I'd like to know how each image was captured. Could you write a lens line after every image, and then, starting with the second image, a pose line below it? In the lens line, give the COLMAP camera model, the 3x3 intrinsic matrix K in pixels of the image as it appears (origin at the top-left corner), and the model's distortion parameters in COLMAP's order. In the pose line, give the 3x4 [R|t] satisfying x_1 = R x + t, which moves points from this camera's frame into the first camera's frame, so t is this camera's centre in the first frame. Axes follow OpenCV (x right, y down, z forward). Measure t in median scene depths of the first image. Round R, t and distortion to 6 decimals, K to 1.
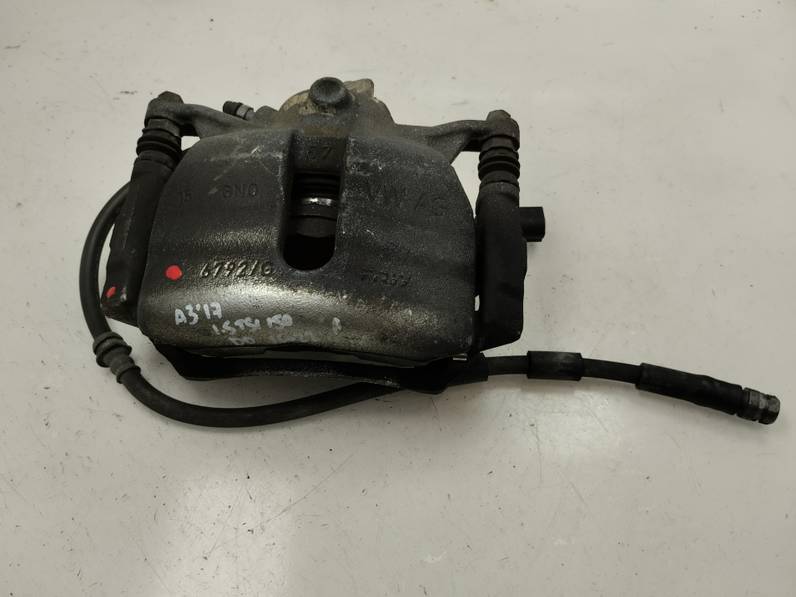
lens RADIAL K [[667.0, 0, 398.0], [0, 667.0, 298.5], [0, 0, 1]] dist [0.072891, -0.116499]
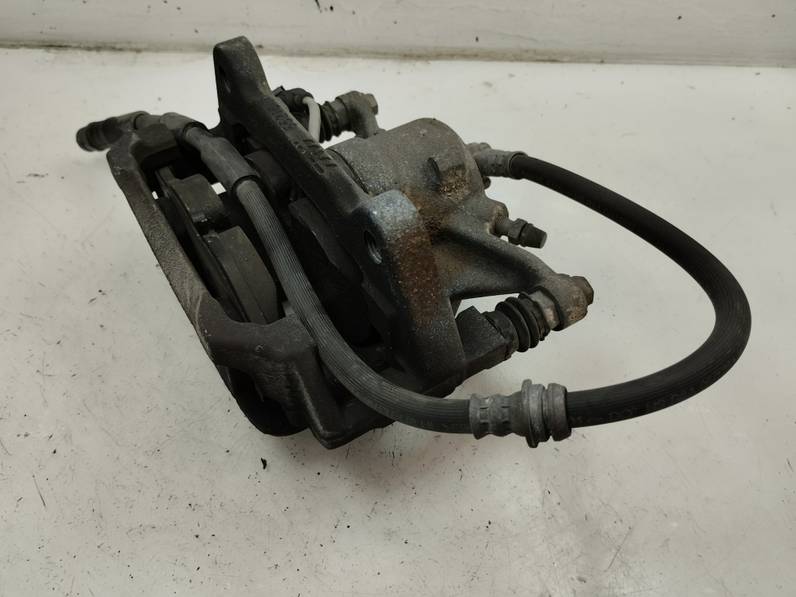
lens RADIAL K [[667.0, 0, 398.0], [0, 667.0, 298.5], [0, 0, 1]] dist [0.072891, -0.116499]
pose [[0.999061, 0.026856, -0.034001, 0.086313], [-0.031707, 0.987982, -0.151285, -0.058829], [0.029530, 0.152221, 0.987905, 0.279651]]
